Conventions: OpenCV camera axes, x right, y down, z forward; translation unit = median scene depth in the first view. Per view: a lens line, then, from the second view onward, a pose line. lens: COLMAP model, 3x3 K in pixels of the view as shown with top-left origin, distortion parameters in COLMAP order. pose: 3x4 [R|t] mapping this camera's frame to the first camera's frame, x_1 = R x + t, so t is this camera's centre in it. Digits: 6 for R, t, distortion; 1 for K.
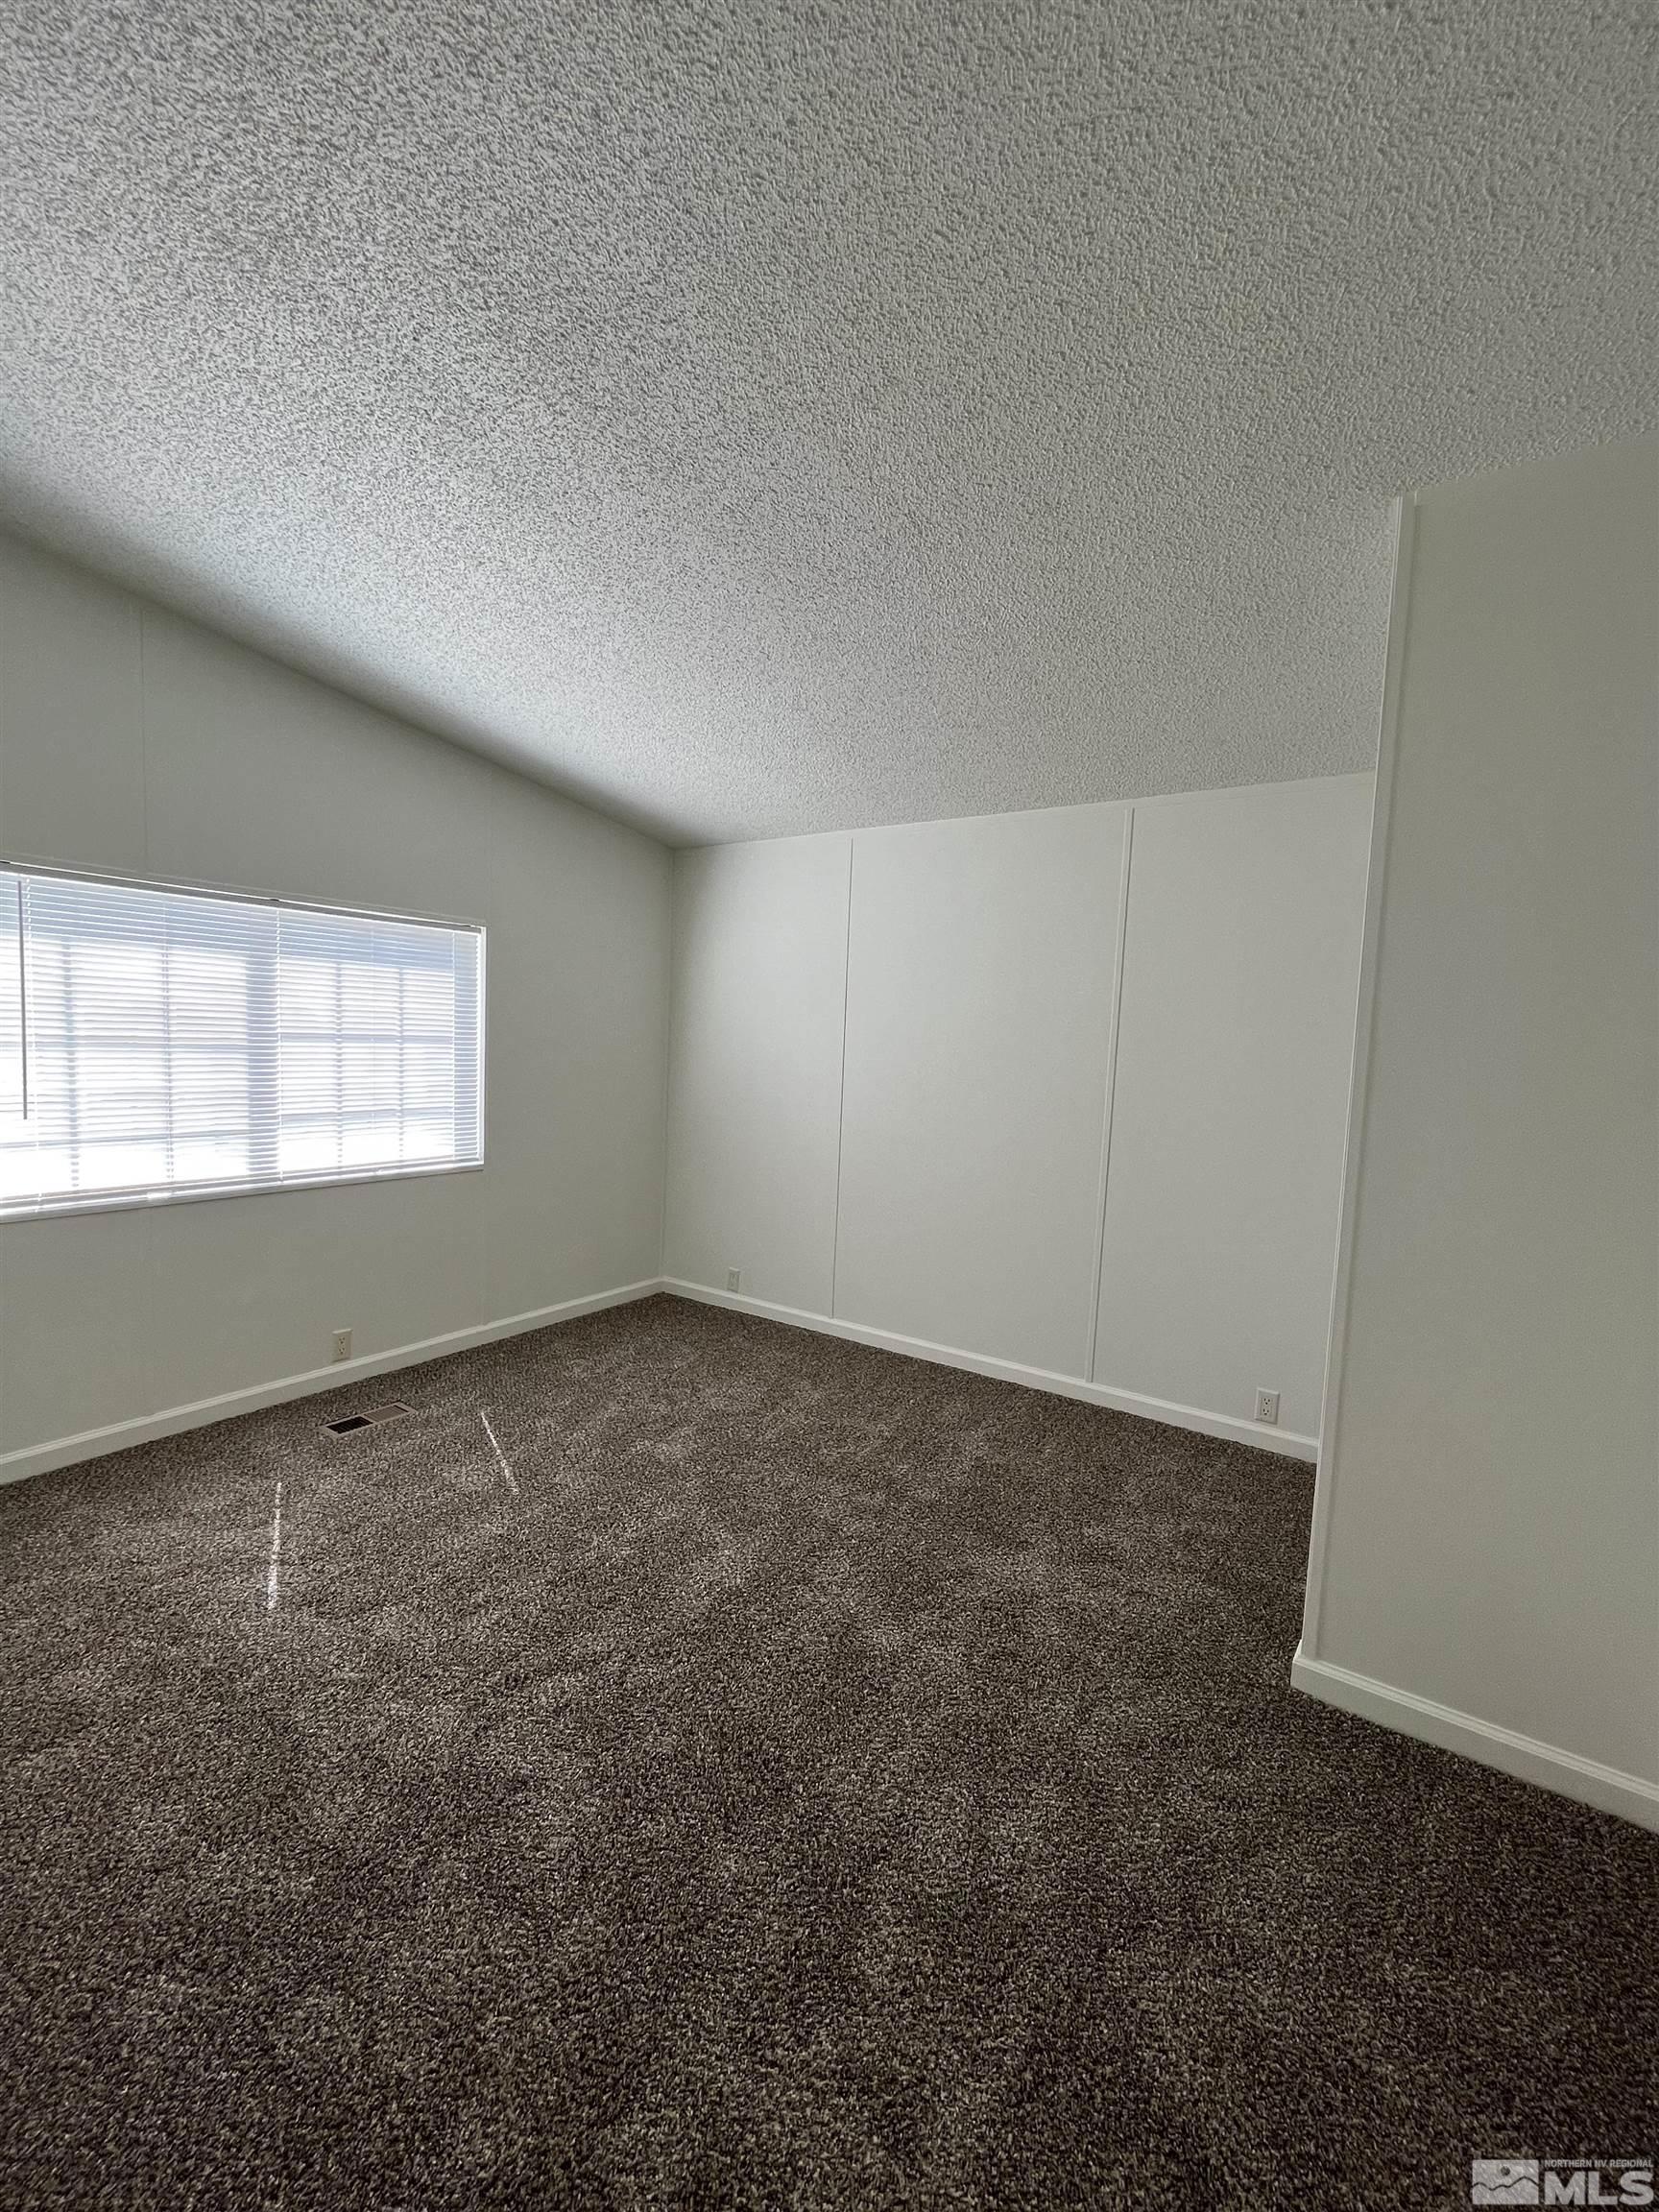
lens RADIAL K [[899.9, 0, 833.2], [0, 899.9, 1113.5], [0, 0, 1]] dist [-0.002414, -0.000116]
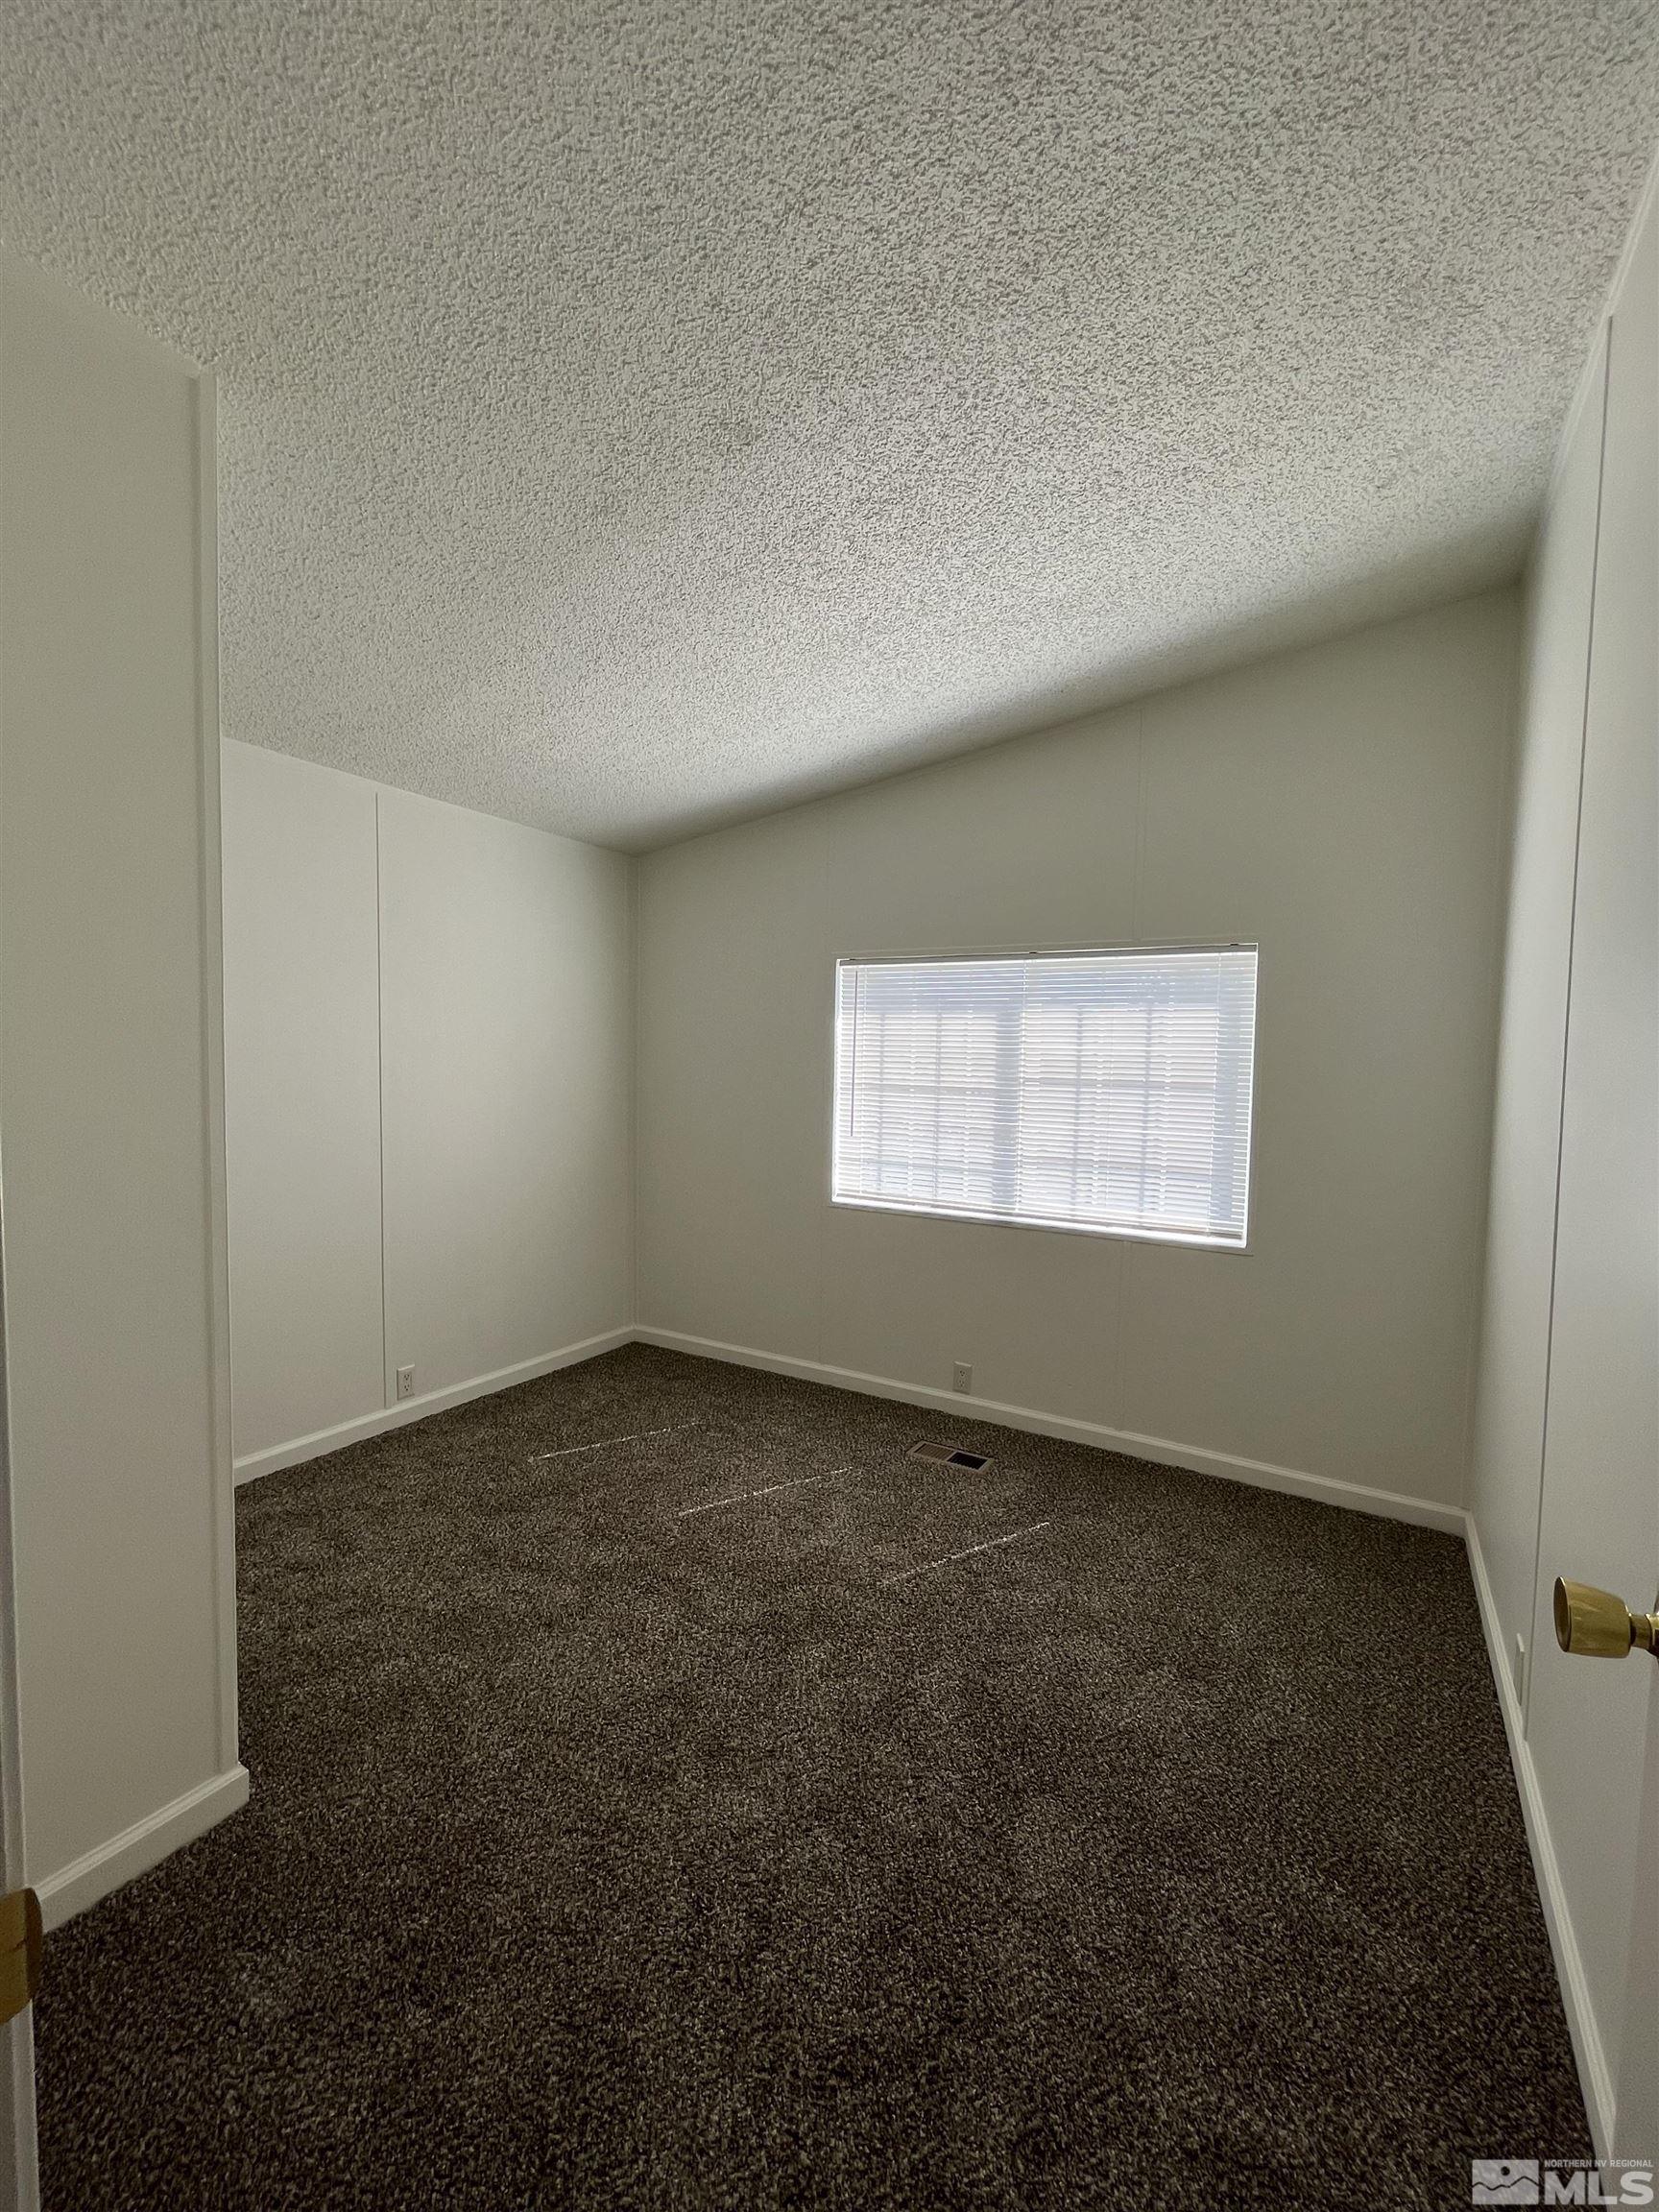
lens RADIAL K [[899.9, 0, 833.2], [0, 899.9, 1113.5], [0, 0, 1]] dist [-0.002414, -0.000116]
pose [[0.057052, 0.011021, -0.998310, 0.880517], [-0.100593, 0.994914, 0.005235, -0.068531], [0.993291, 0.100124, 0.057870, 1.405714]]
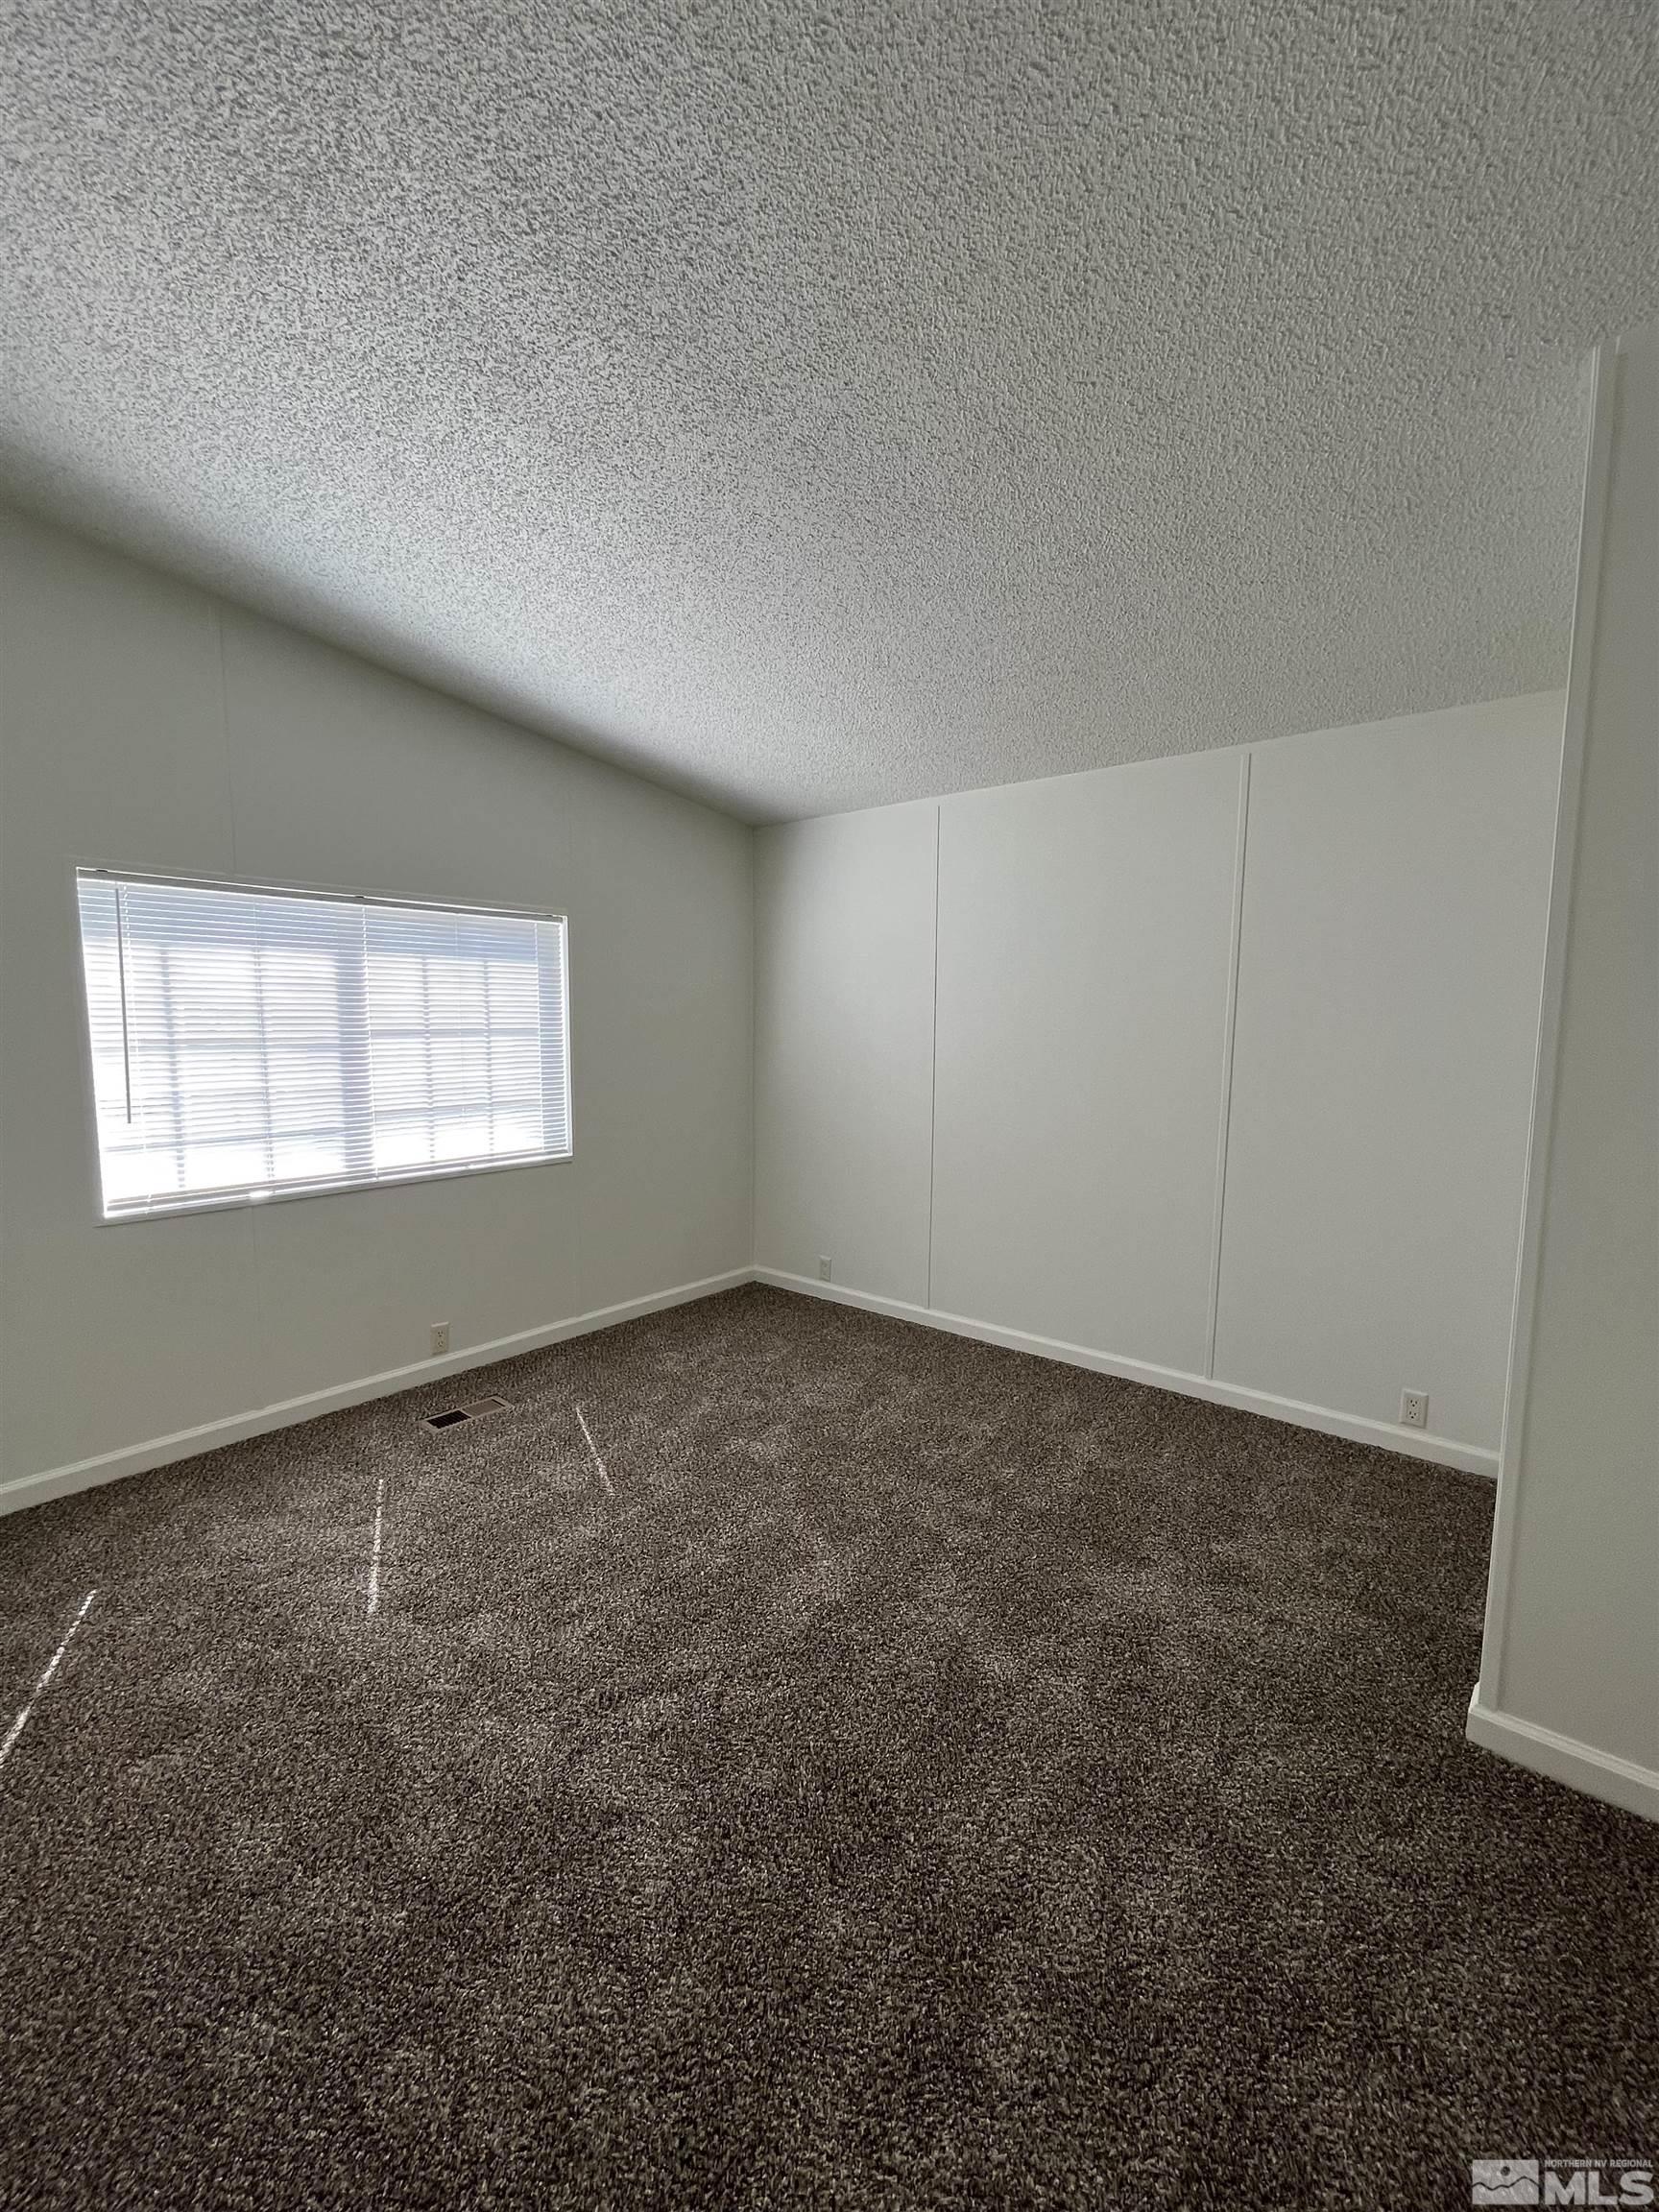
lens RADIAL K [[899.9, 0, 833.2], [0, 899.9, 1113.5], [0, 0, 1]] dist [-0.002414, -0.000116]
pose [[0.994986, -0.021964, -0.097576, -0.010204], [0.024156, 0.999480, 0.021344, -0.010629], [0.097057, -0.023594, 0.994999, 0.096388]]
